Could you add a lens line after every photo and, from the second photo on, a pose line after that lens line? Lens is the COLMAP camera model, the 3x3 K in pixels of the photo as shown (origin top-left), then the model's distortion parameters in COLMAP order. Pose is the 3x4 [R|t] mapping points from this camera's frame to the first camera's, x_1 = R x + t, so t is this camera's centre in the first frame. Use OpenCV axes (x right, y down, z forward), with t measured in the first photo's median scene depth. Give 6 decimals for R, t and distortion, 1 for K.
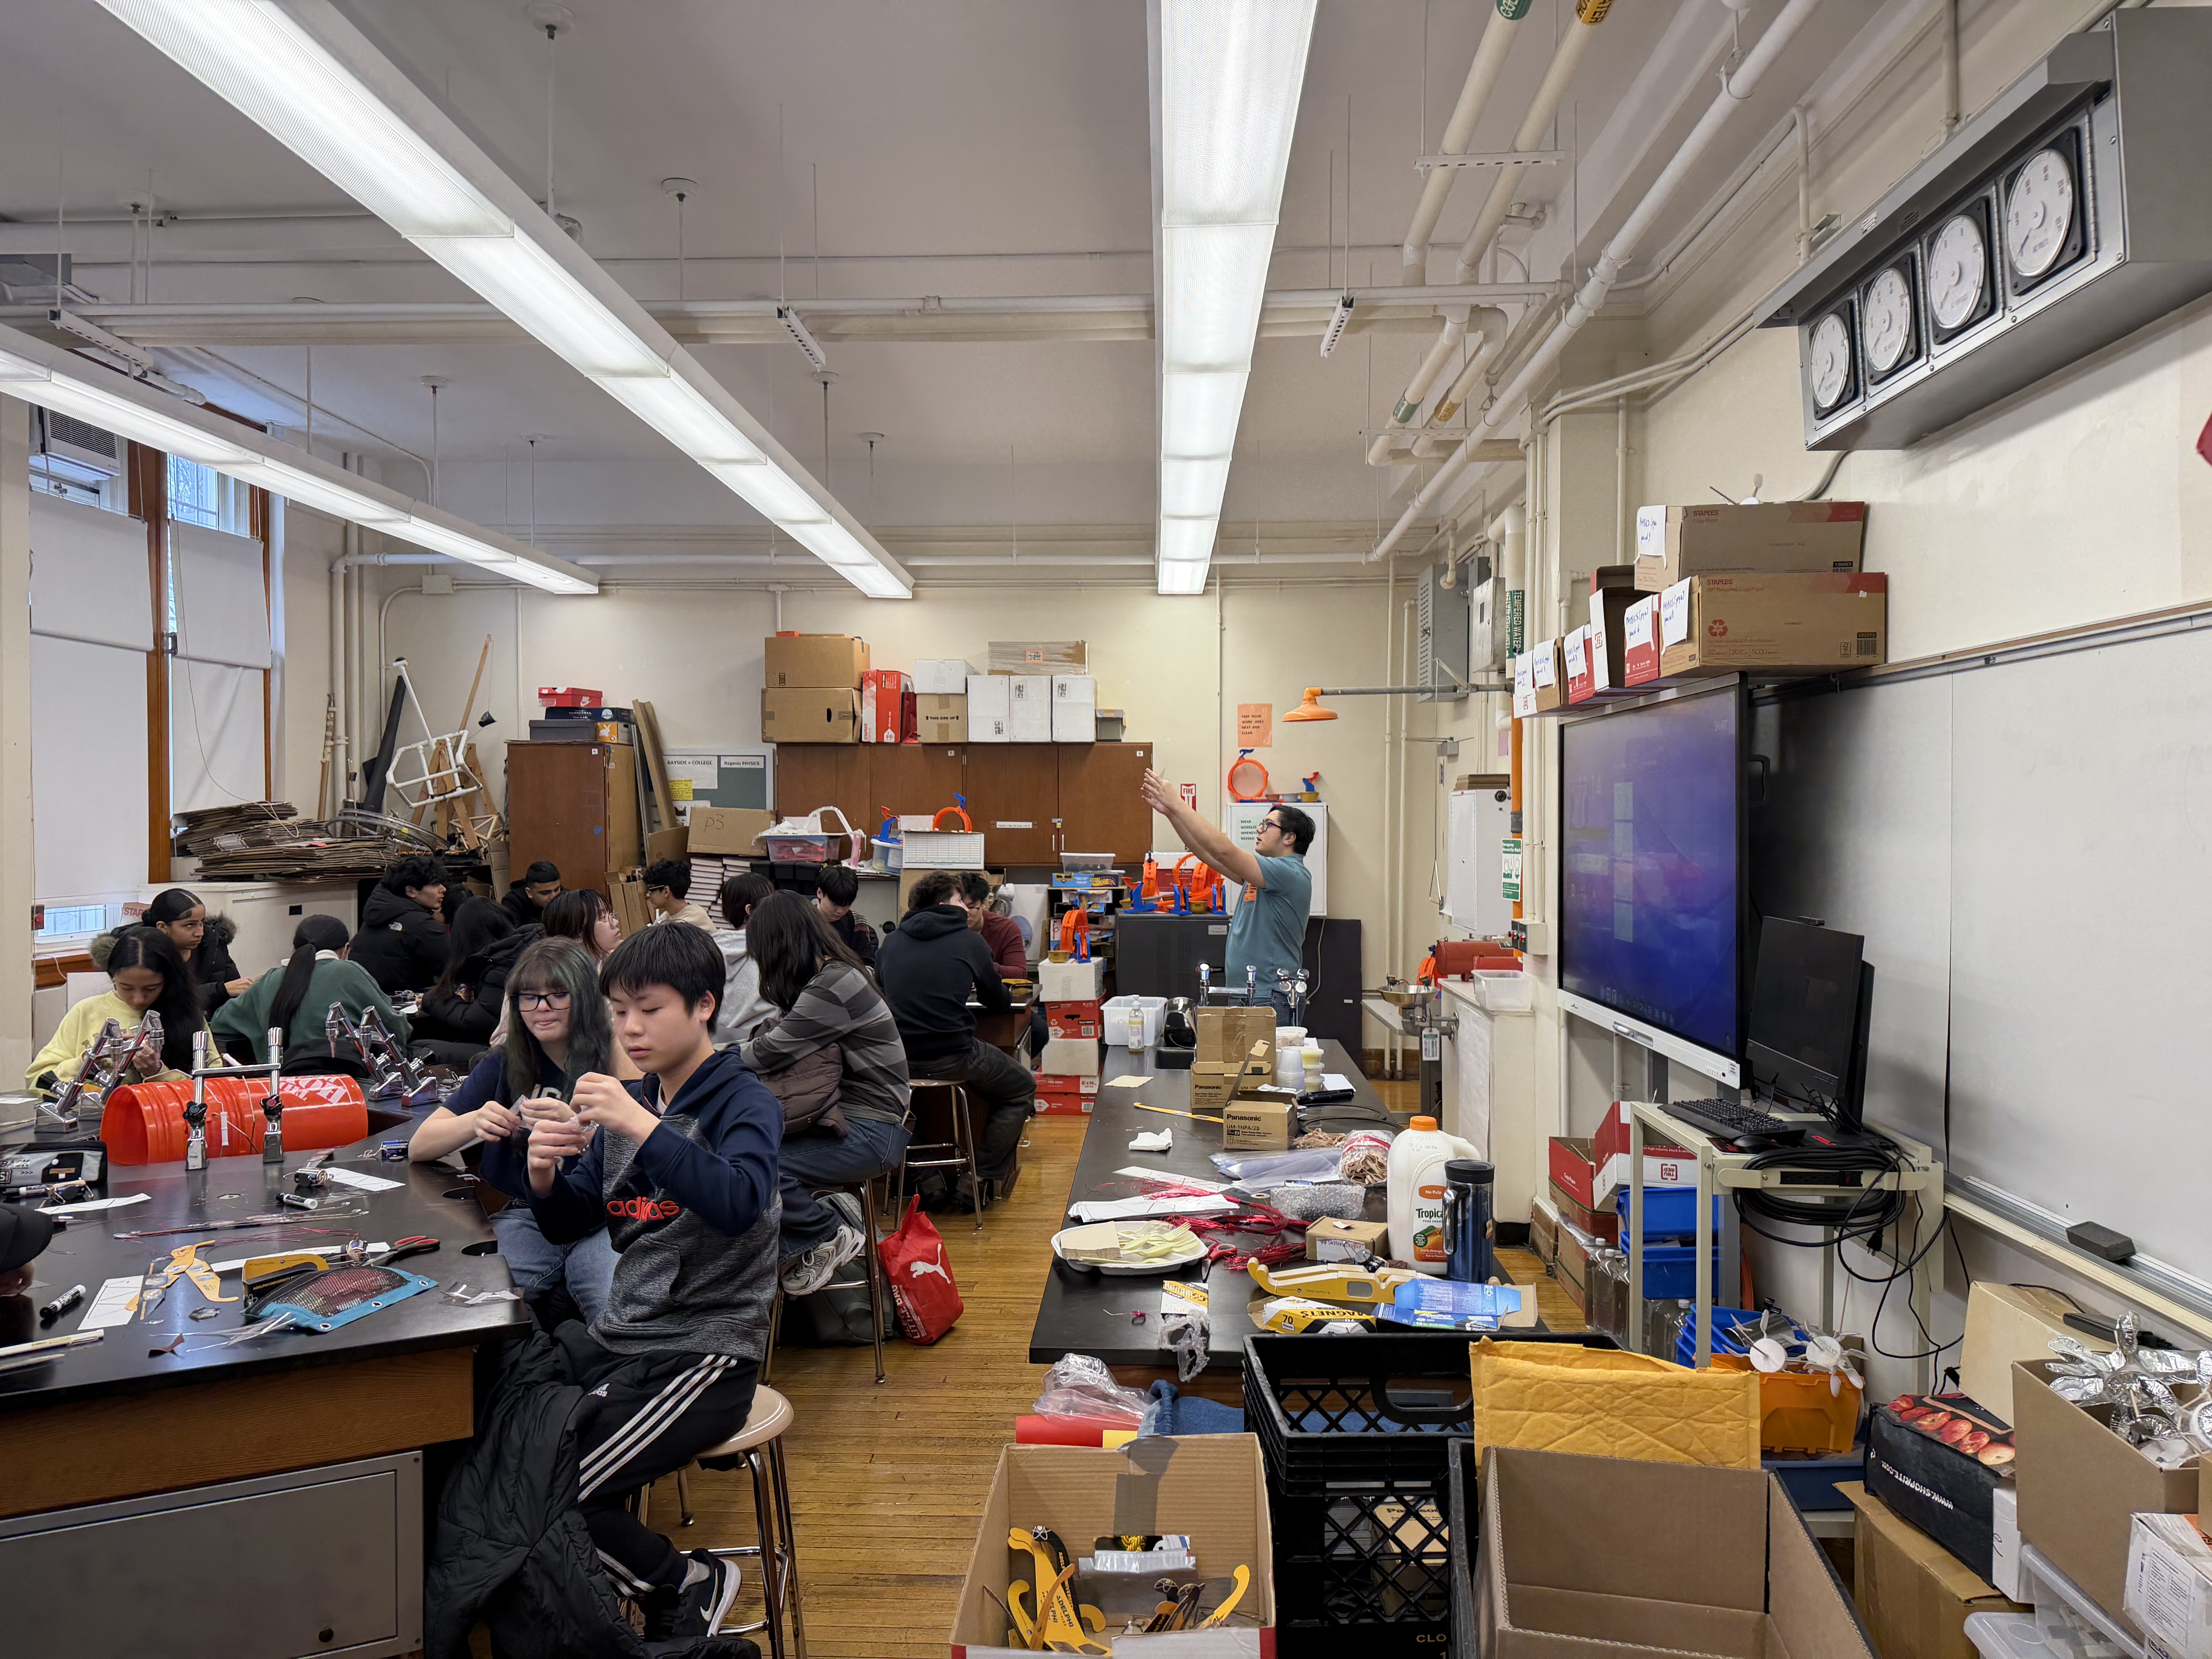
lens RADIAL K [[1579.6, 0, 1155.1], [0, 1579.6, 840.4], [0, 0, 1]] dist [0.033769, -0.039502]
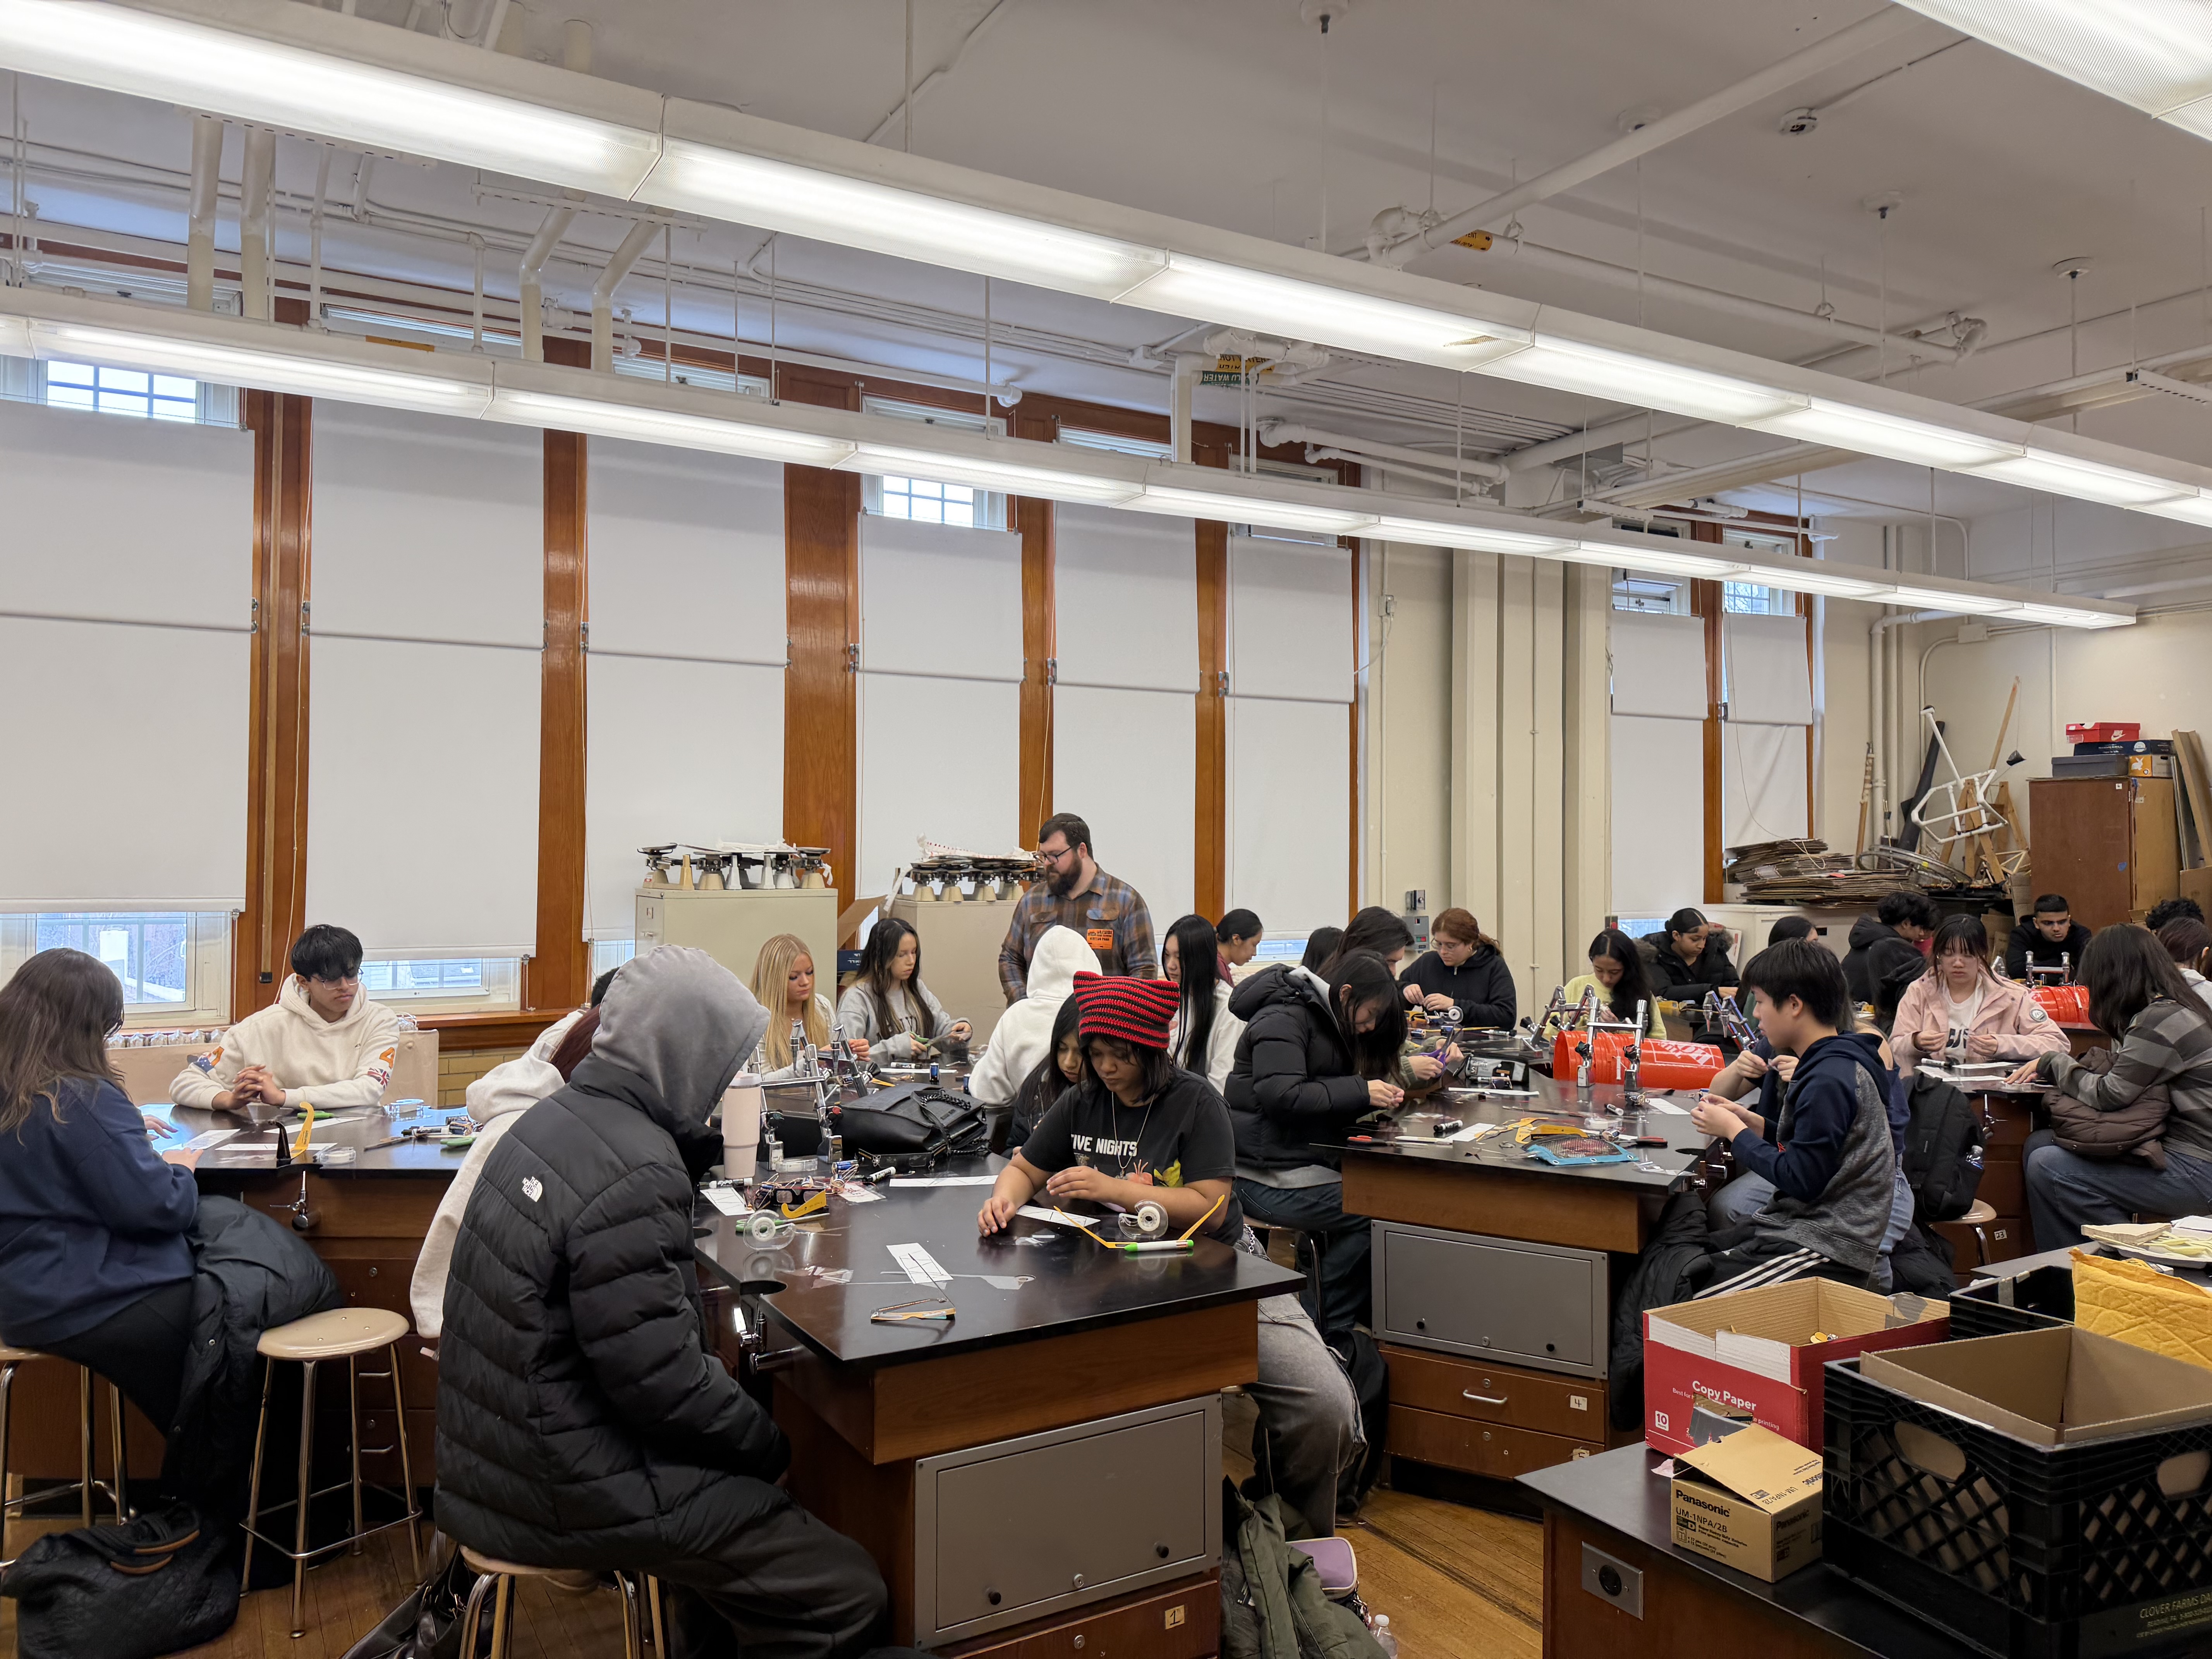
lens RADIAL K [[1570.4, 0, 1019.6], [0, 1570.4, 800.3], [0, 0, 1]] dist [0.001557, -0.044750]
pose [[0.496632, -0.021209, -0.867702, 0.146878], [-0.018696, 0.999208, -0.035125, -0.000831], [0.867760, 0.033667, 0.495842, -0.072129]]
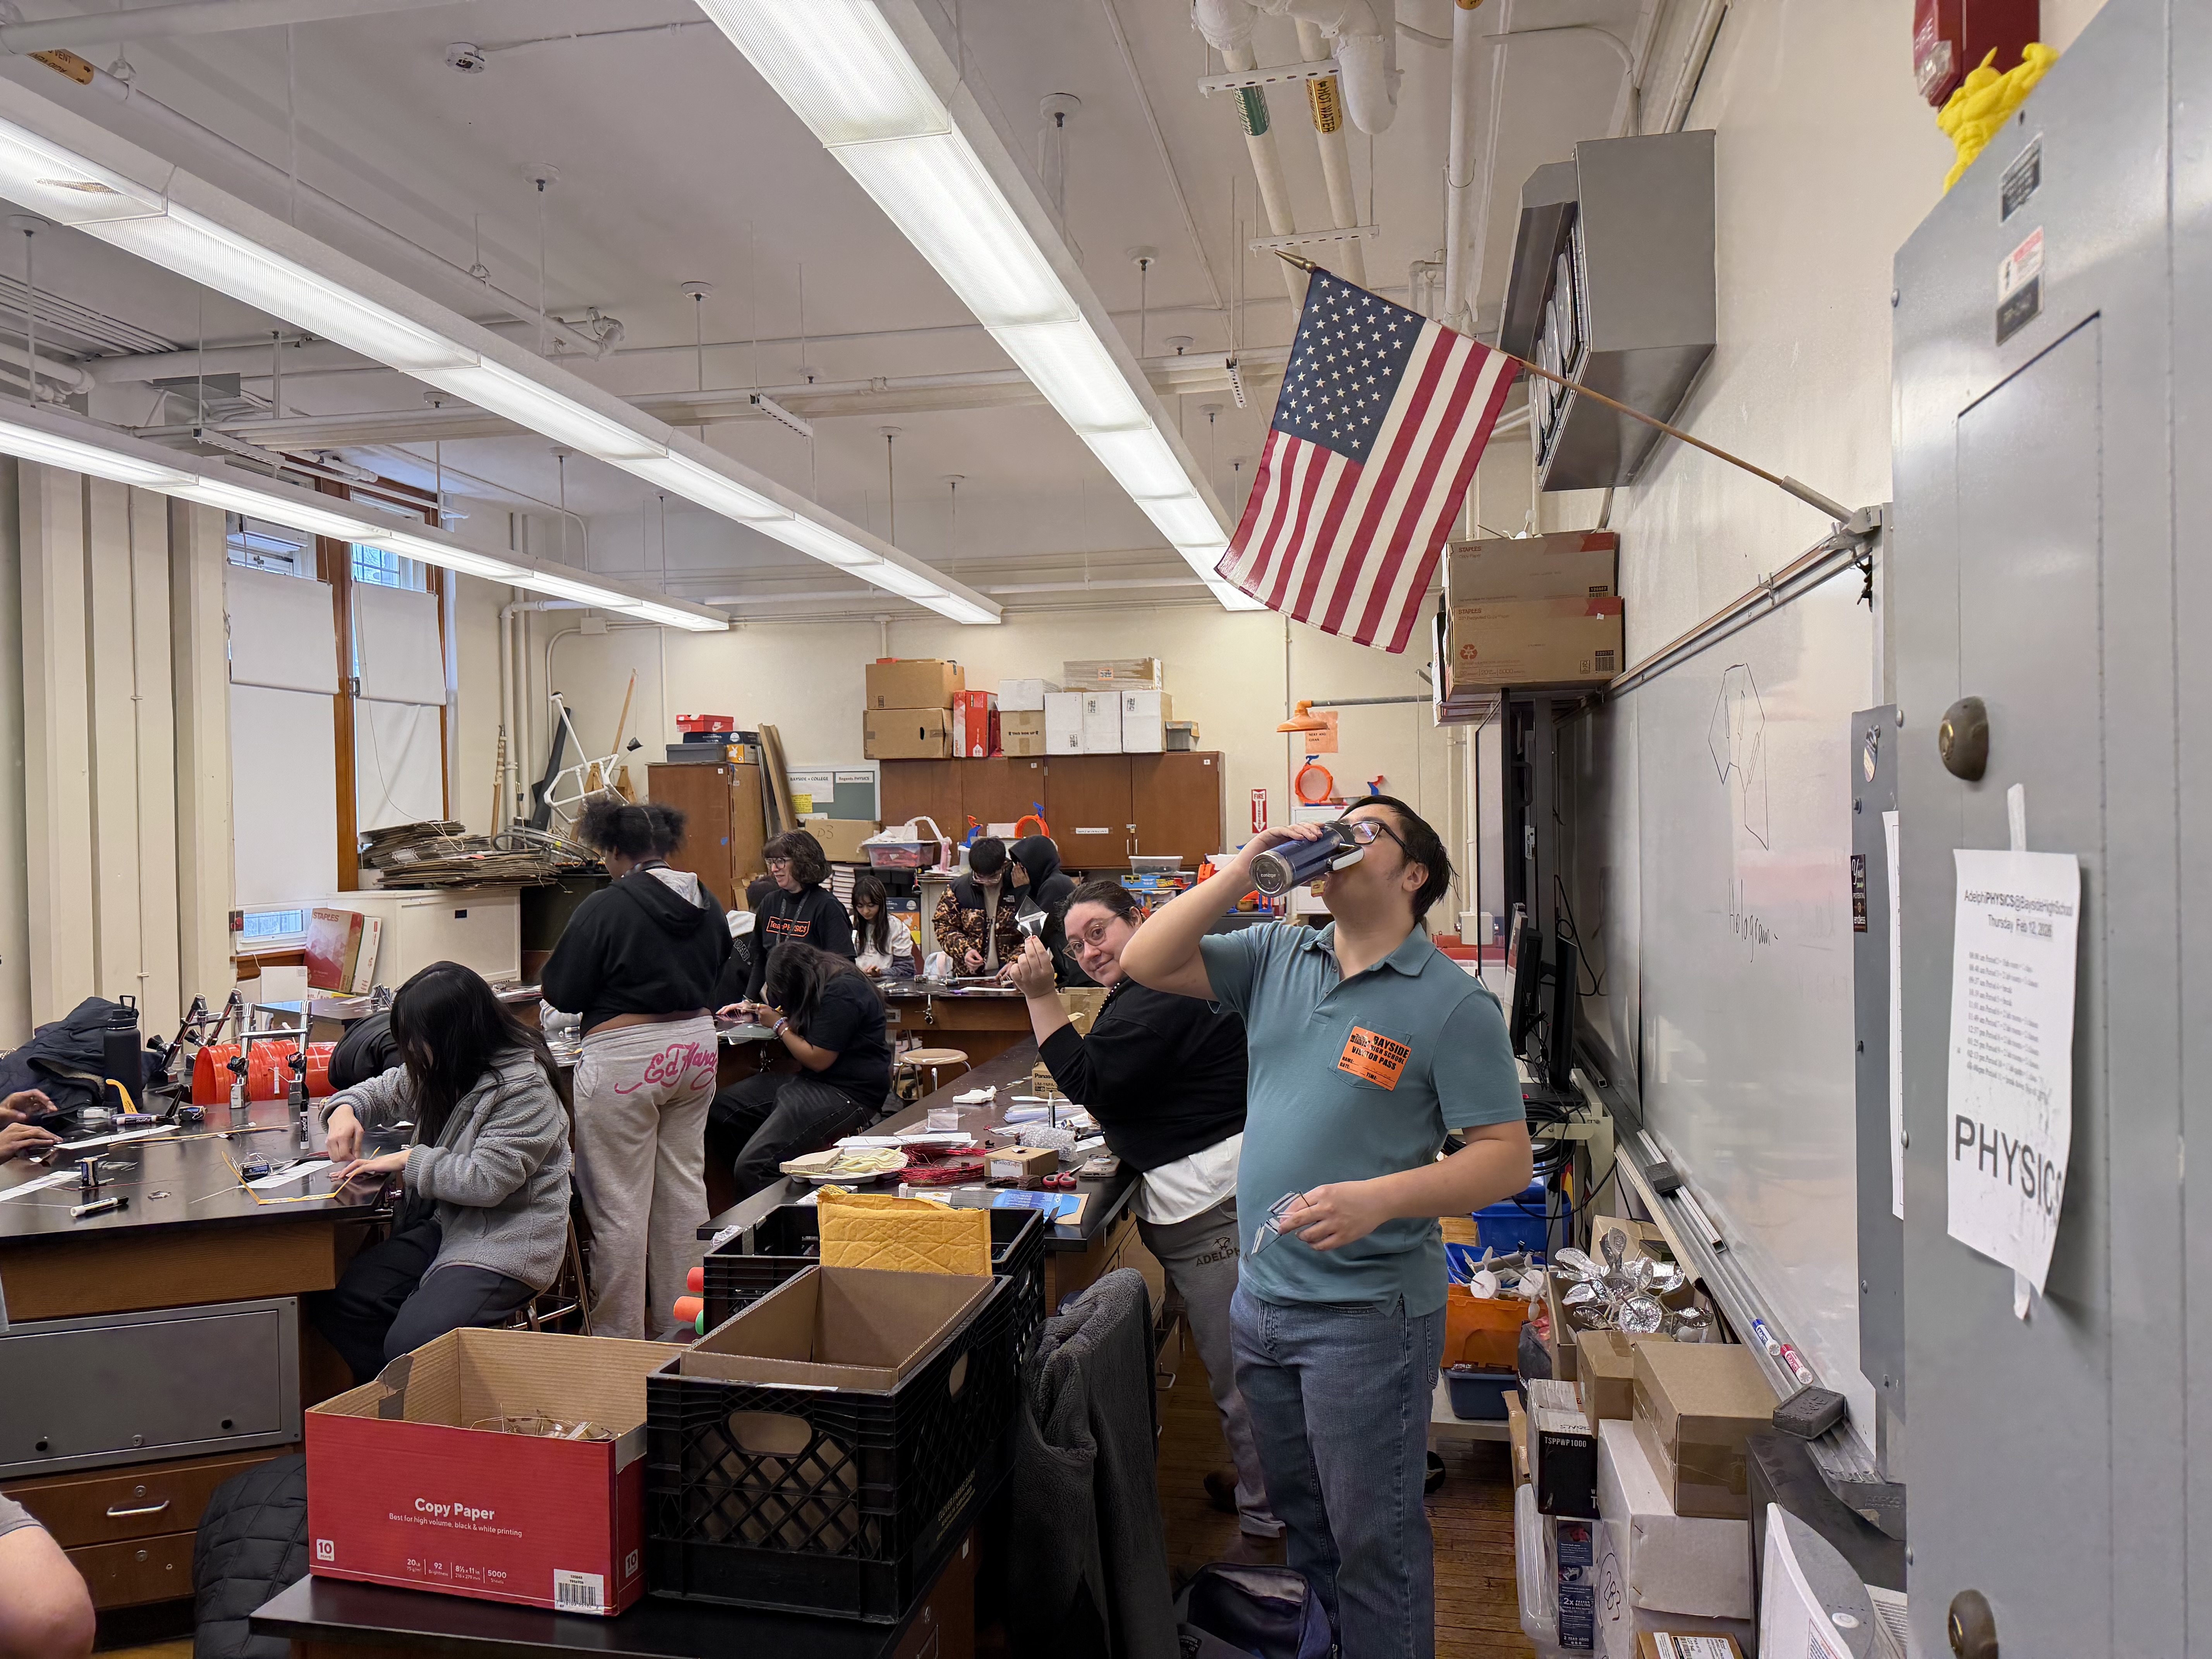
lens RADIAL K [[1579.6, 0, 1155.1], [0, 1579.6, 840.4], [0, 0, 1]] dist [0.033769, -0.039502]
pose [[0.988961, -0.013993, -0.147517, 0.115194], [0.013607, 0.999901, -0.003629, 0.001225], [0.147553, 0.001581, 0.989053, -0.059605]]
